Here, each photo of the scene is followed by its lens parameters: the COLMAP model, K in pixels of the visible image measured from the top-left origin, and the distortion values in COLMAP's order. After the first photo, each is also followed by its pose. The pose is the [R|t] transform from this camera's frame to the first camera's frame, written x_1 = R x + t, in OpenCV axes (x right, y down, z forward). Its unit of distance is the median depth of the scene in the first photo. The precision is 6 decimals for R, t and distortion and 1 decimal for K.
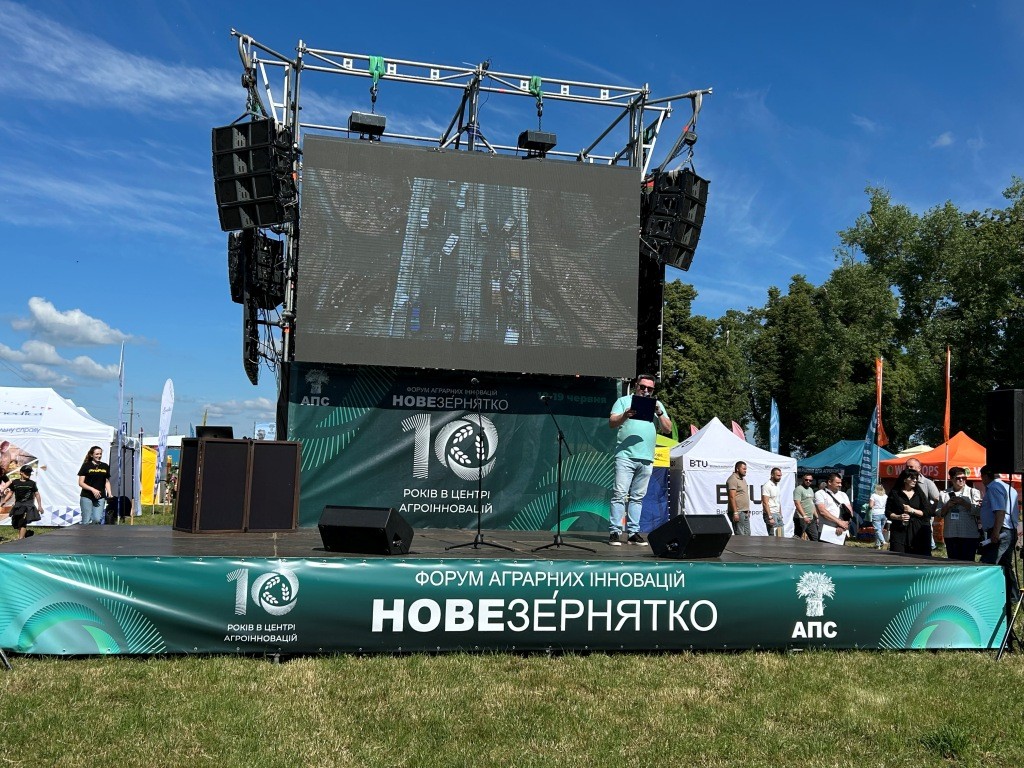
lens RADIAL K [[1030.0, 0, 515.4], [0, 1030.0, 389.5], [0, 0, 1]] dist [0.163518, -0.431722]
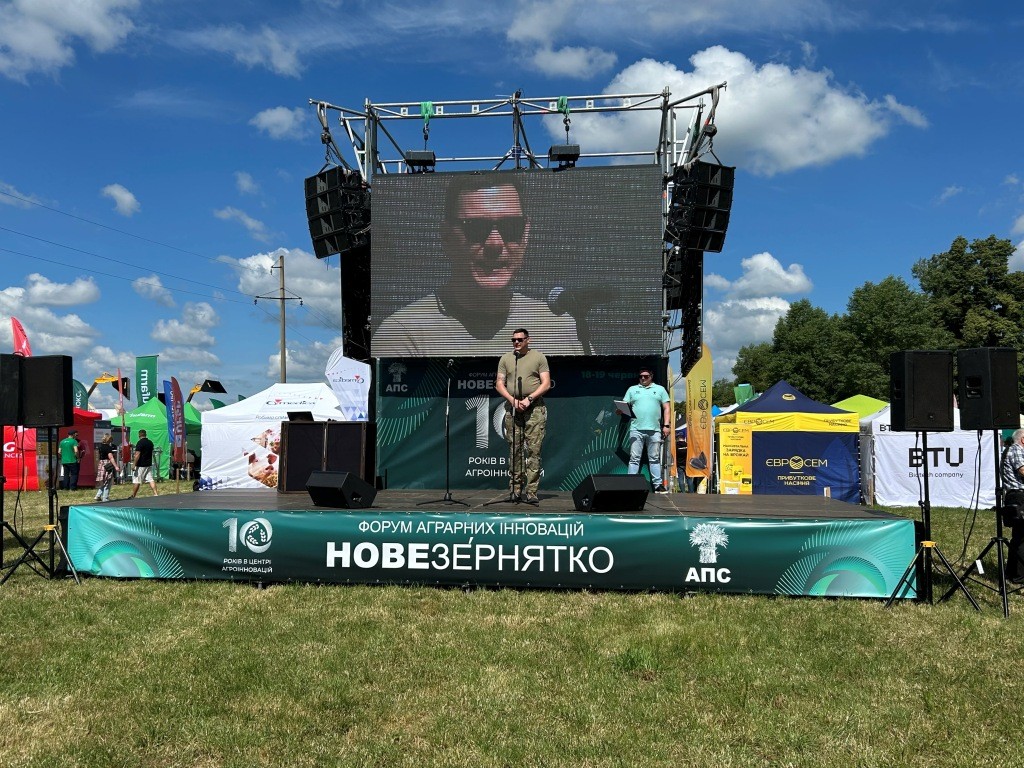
lens RADIAL K [[956.9, 0, 502.8], [0, 956.9, 388.2], [0, 0, 1]] dist [0.195878, -0.610326]
pose [[0.935701, -0.043920, -0.350049, 0.465022], [0.051455, 0.998600, 0.012250, 0.005455], [0.349021, -0.029474, 0.936651, -0.047182]]
